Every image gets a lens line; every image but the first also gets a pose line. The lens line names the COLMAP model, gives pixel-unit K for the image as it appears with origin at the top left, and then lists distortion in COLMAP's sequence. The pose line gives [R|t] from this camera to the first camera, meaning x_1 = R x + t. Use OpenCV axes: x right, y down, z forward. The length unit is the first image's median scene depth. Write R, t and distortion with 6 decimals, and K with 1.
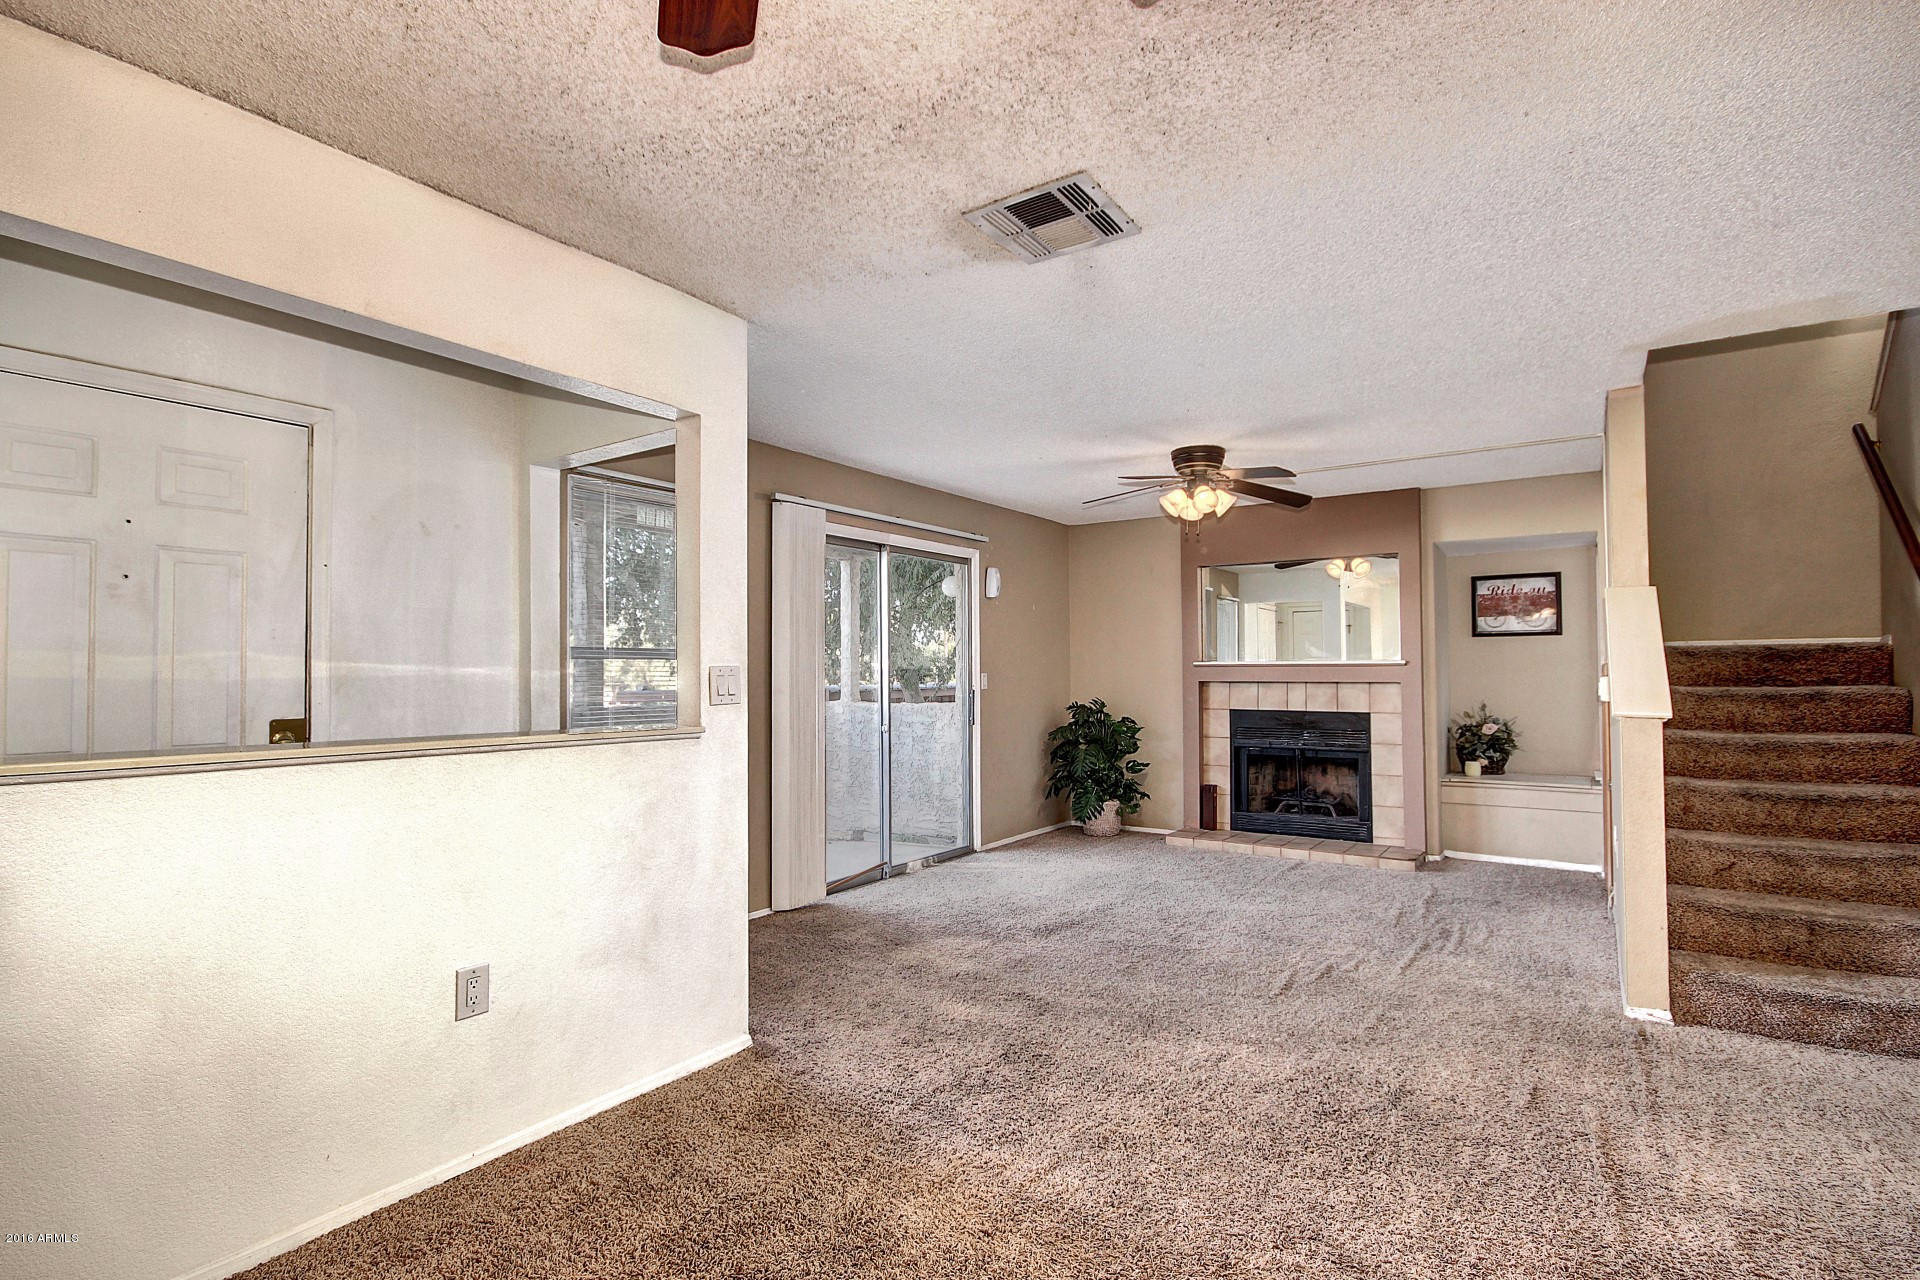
lens RADIAL K [[907.4, 0, 969.7], [0, 907.4, 651.7], [0, 0, 1]] dist [0.015197, -0.016665]
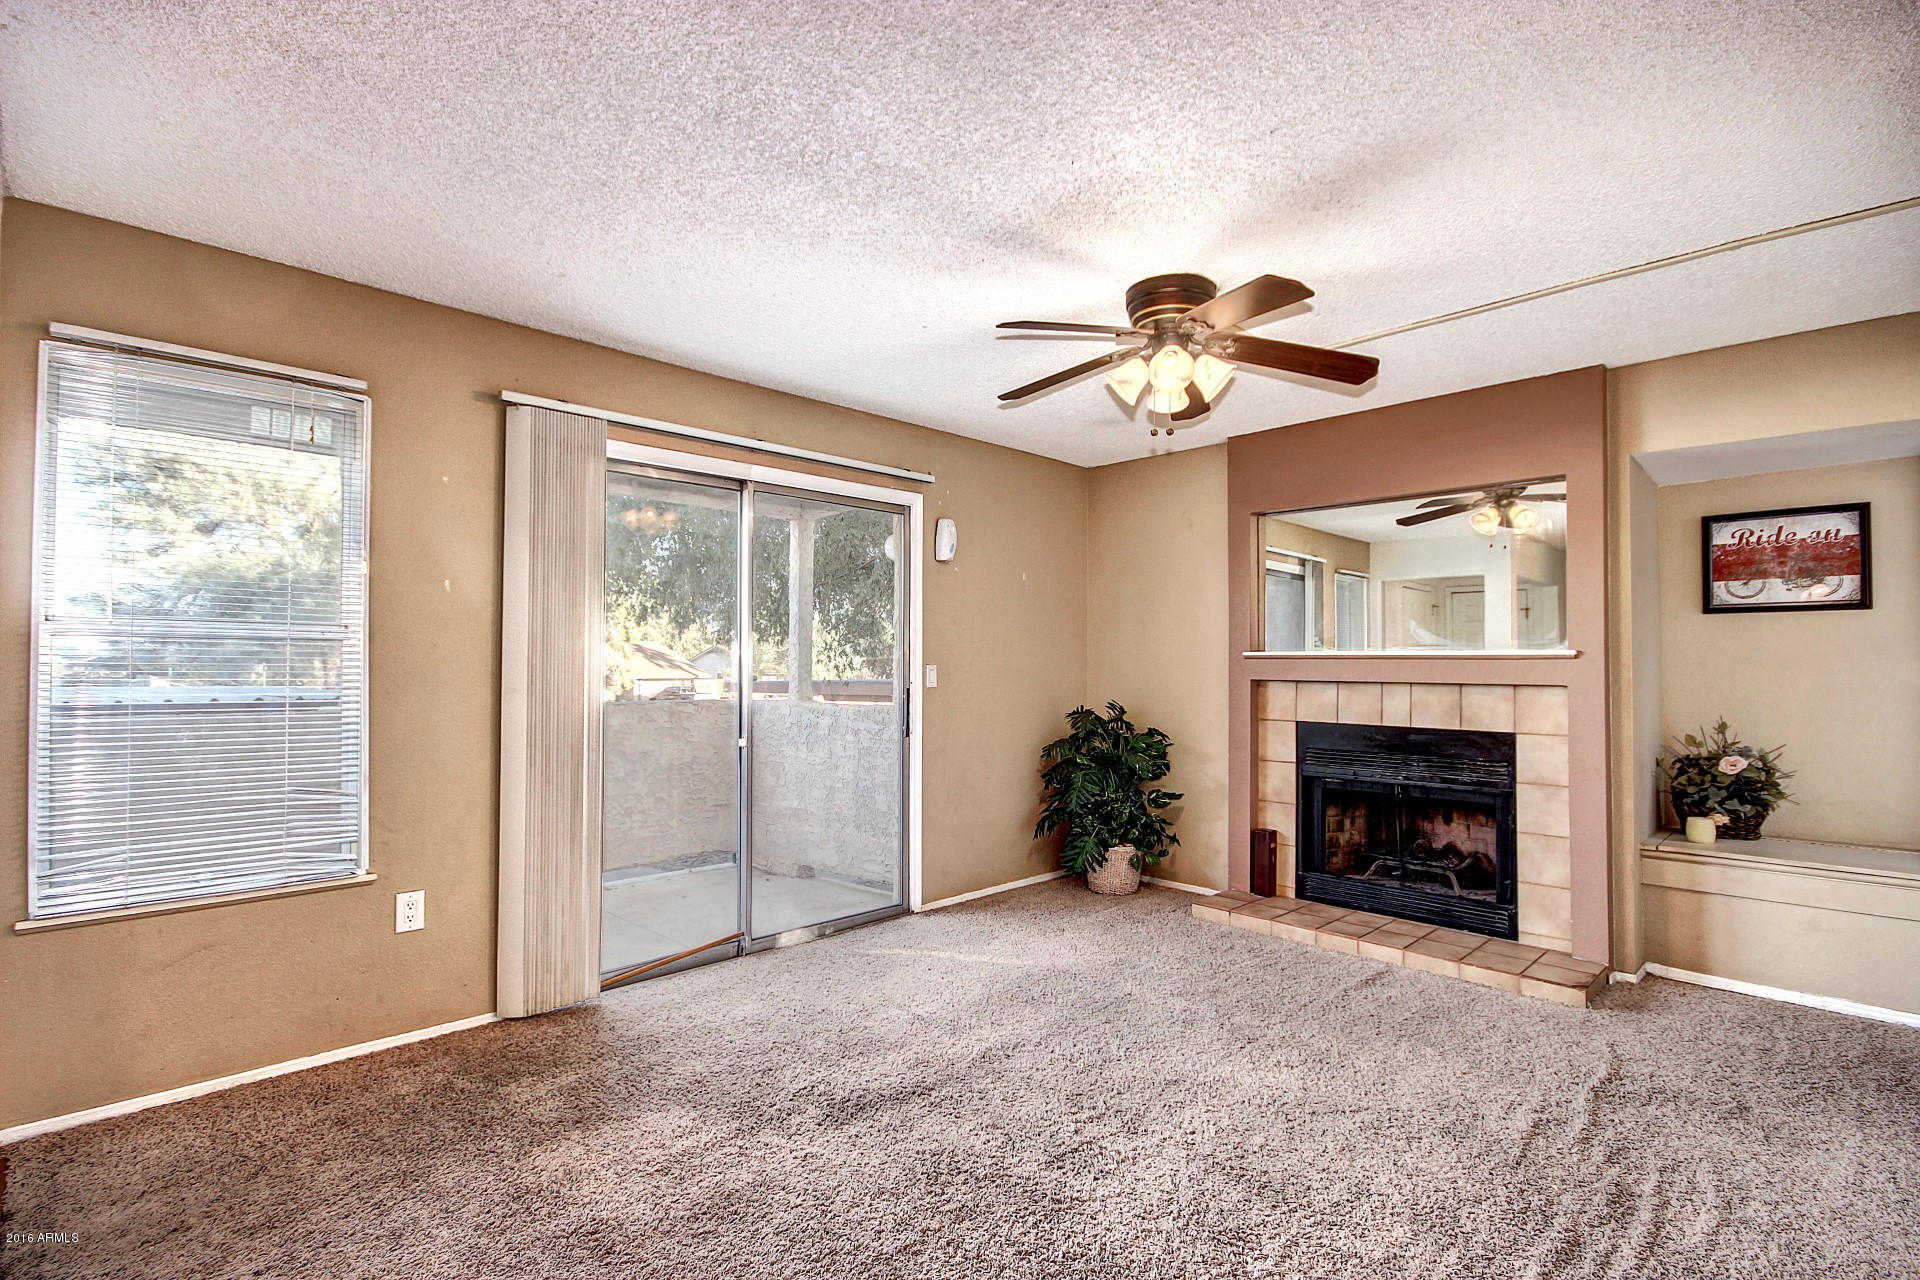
lens RADIAL K [[883.0, 0, 965.8], [0, 883.0, 650.2], [0, 0, 1]] dist [0.016512, -0.015887]
pose [[0.980723, 0.005162, -0.195337, 0.187318], [-0.004111, 0.999975, 0.005786, 0.007755], [0.195362, -0.004872, 0.980719, 0.326045]]
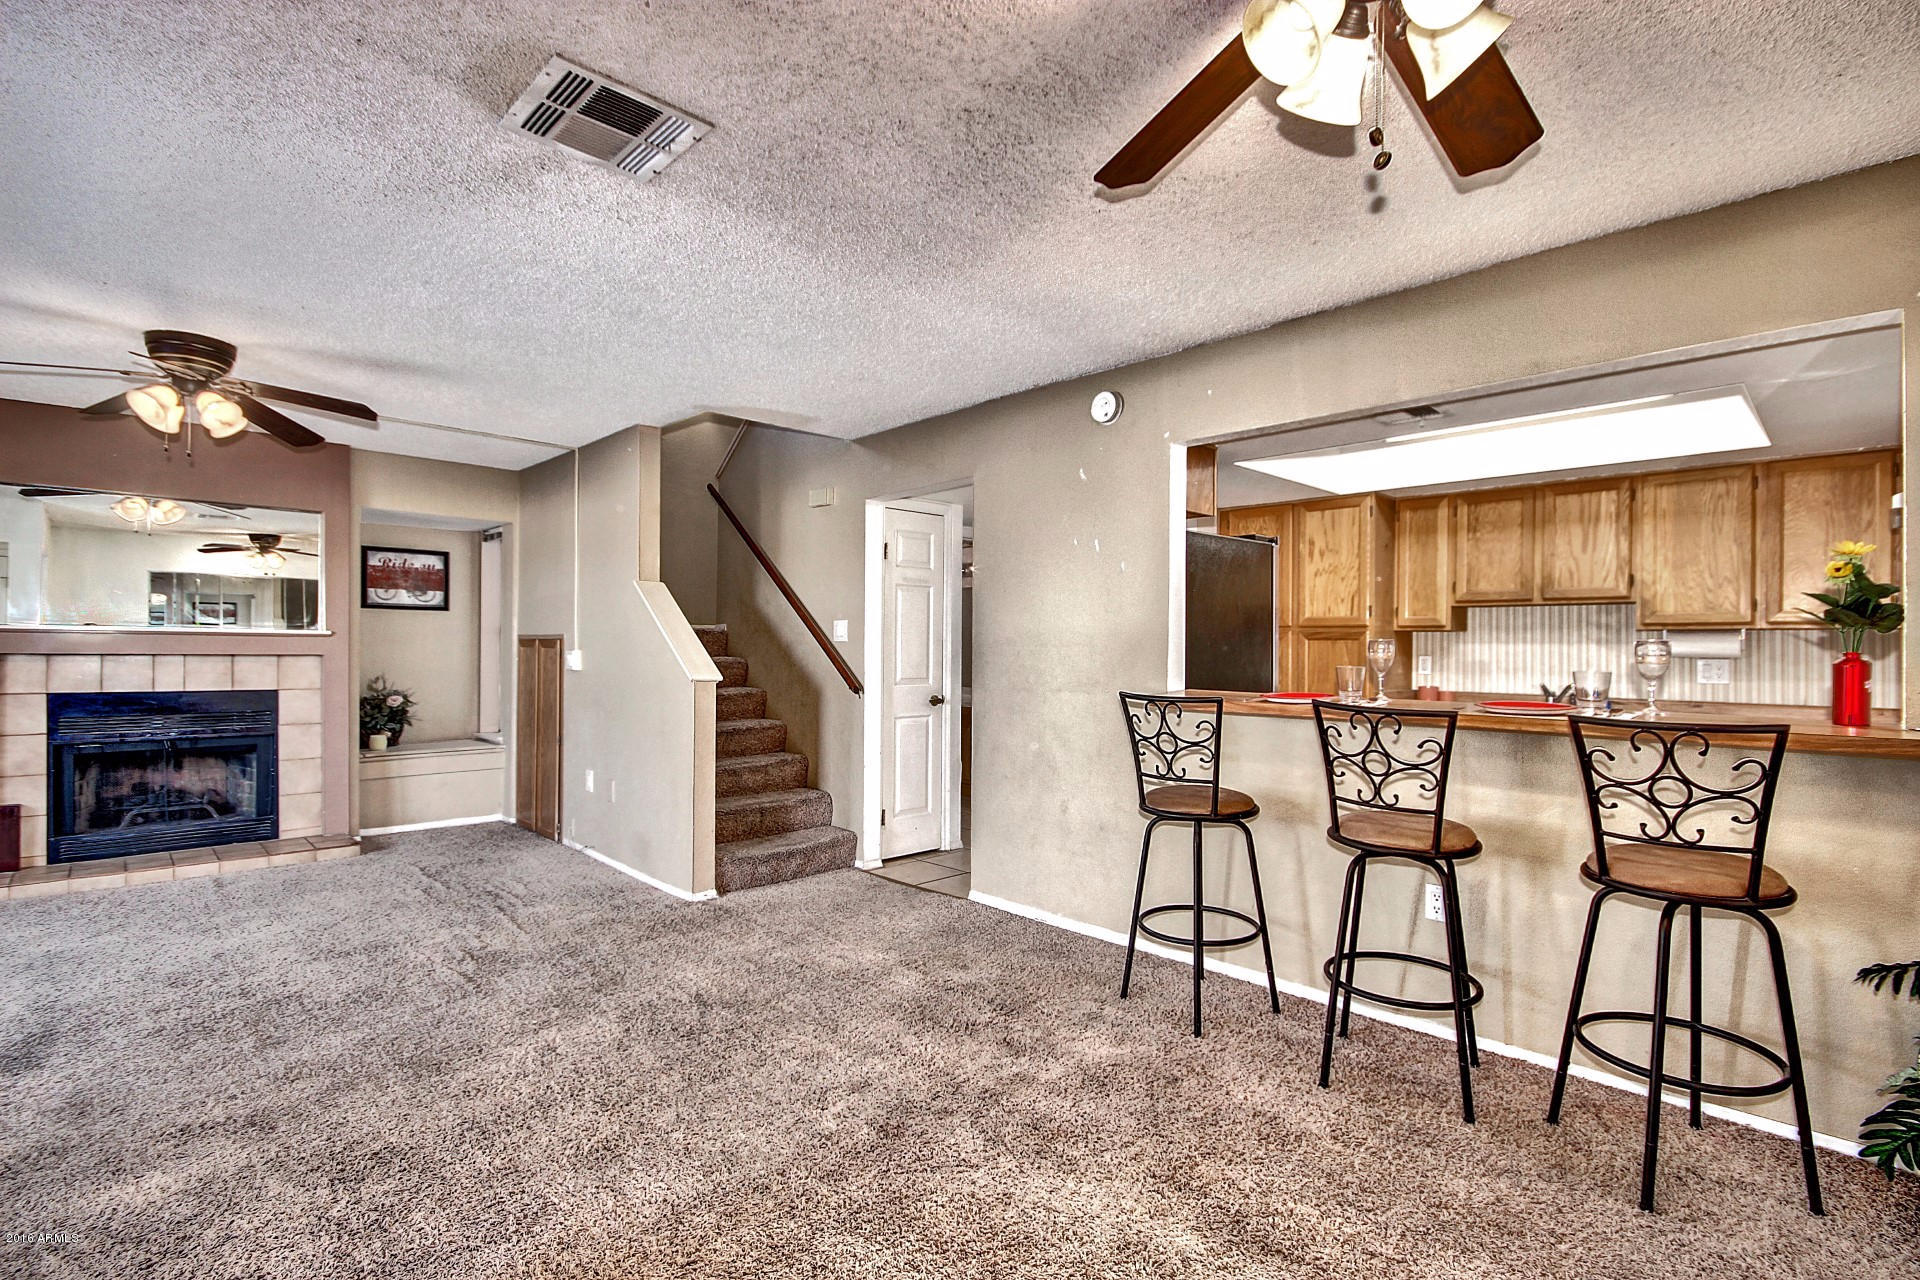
lens RADIAL K [[883.0, 0, 965.8], [0, 883.0, 650.2], [0, 0, 1]] dist [0.016512, -0.015887]
pose [[0.203690, 0.004243, 0.979026, -0.257600], [-0.033186, 0.999446, 0.002573, 0.005414], [-0.978473, -0.033014, 0.203718, 0.185708]]
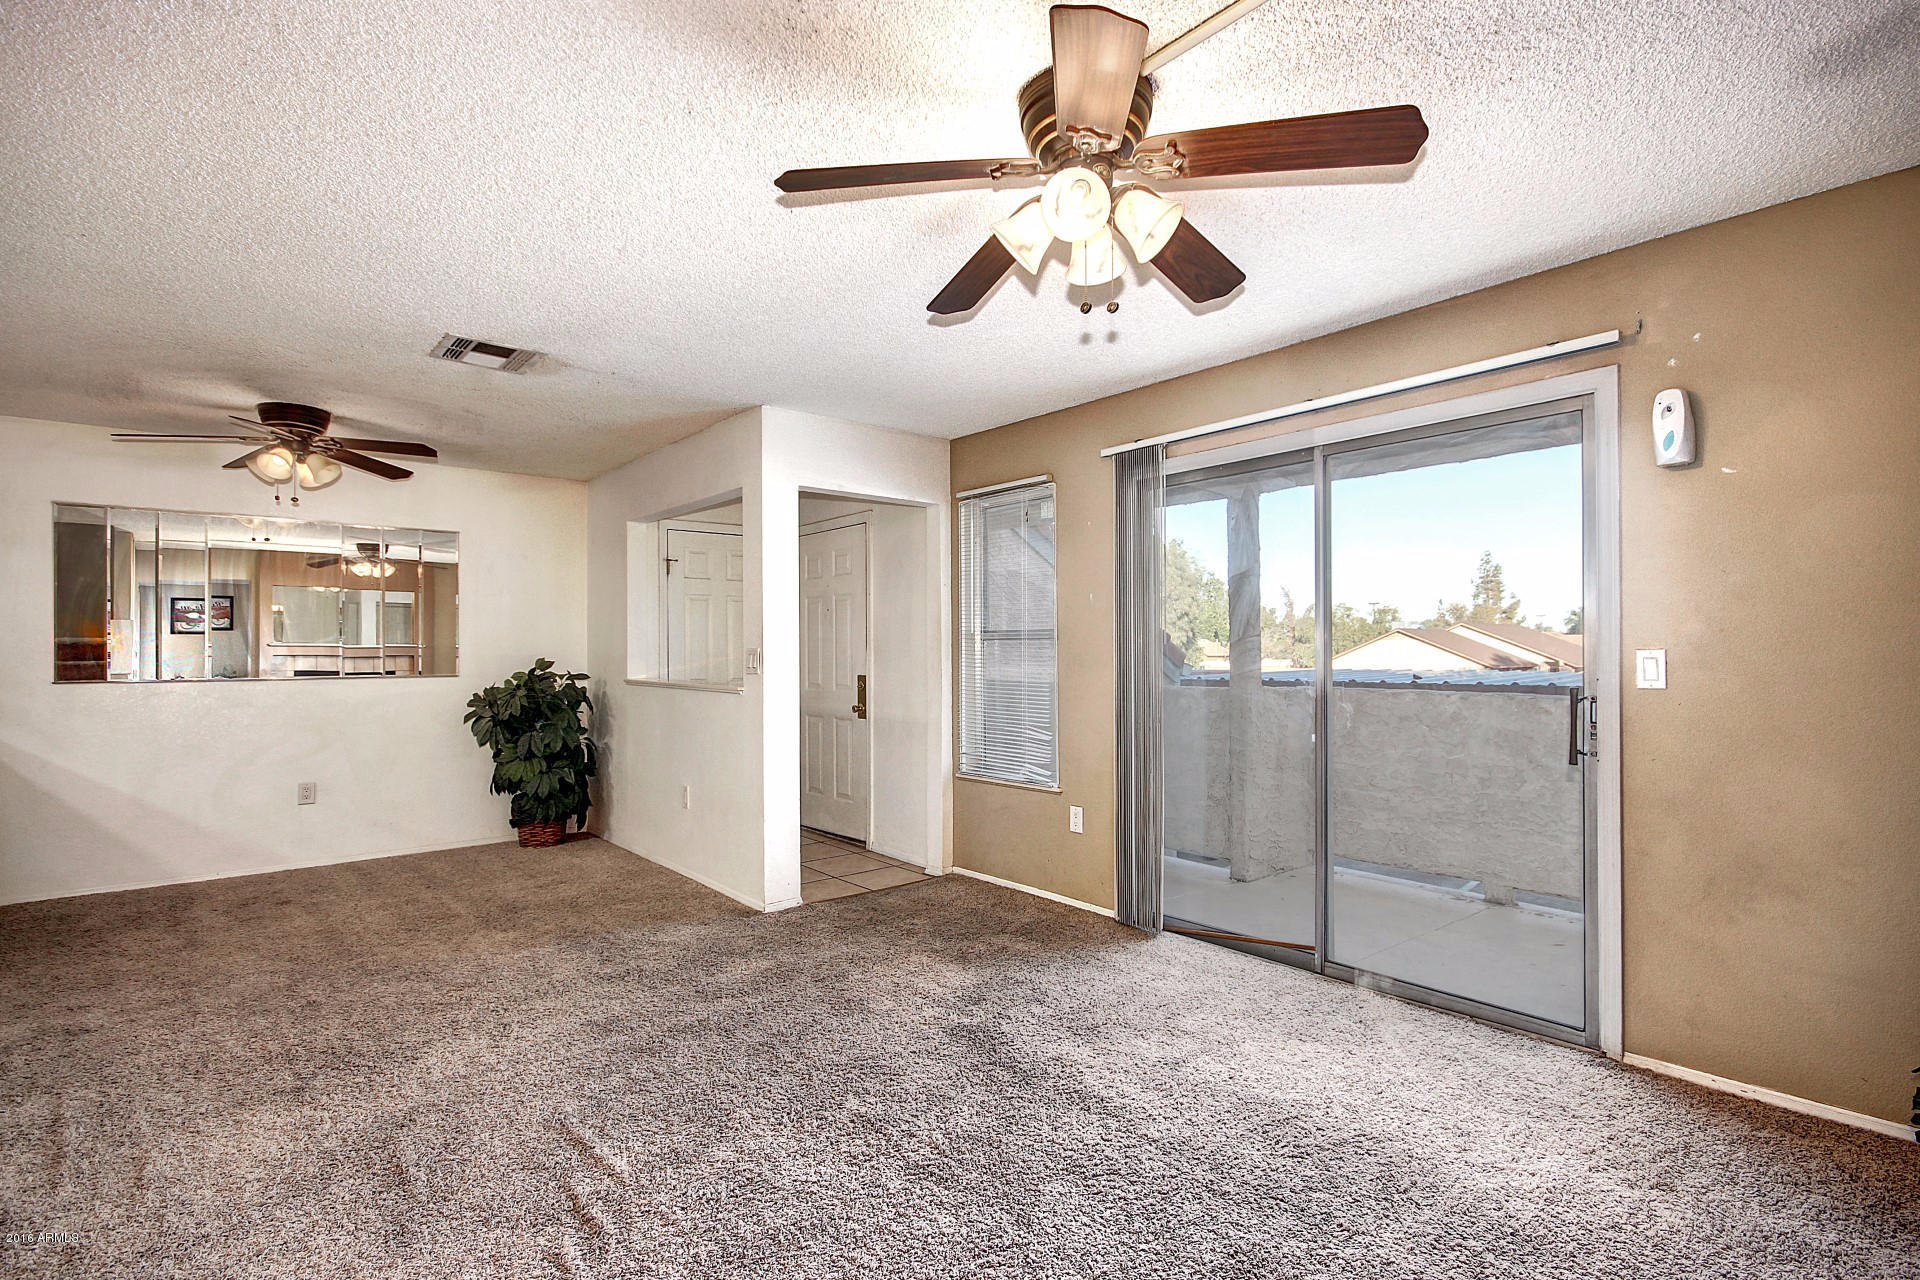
lens RADIAL K [[907.4, 0, 969.7], [0, 907.4, 651.7], [0, 0, 1]] dist [0.015197, -0.016665]
pose [[-0.257137, 0.007507, -0.966346, 0.522093], [0.028166, 0.999603, 0.000271, 0.014923], [0.965964, -0.027149, -0.257246, 0.834088]]
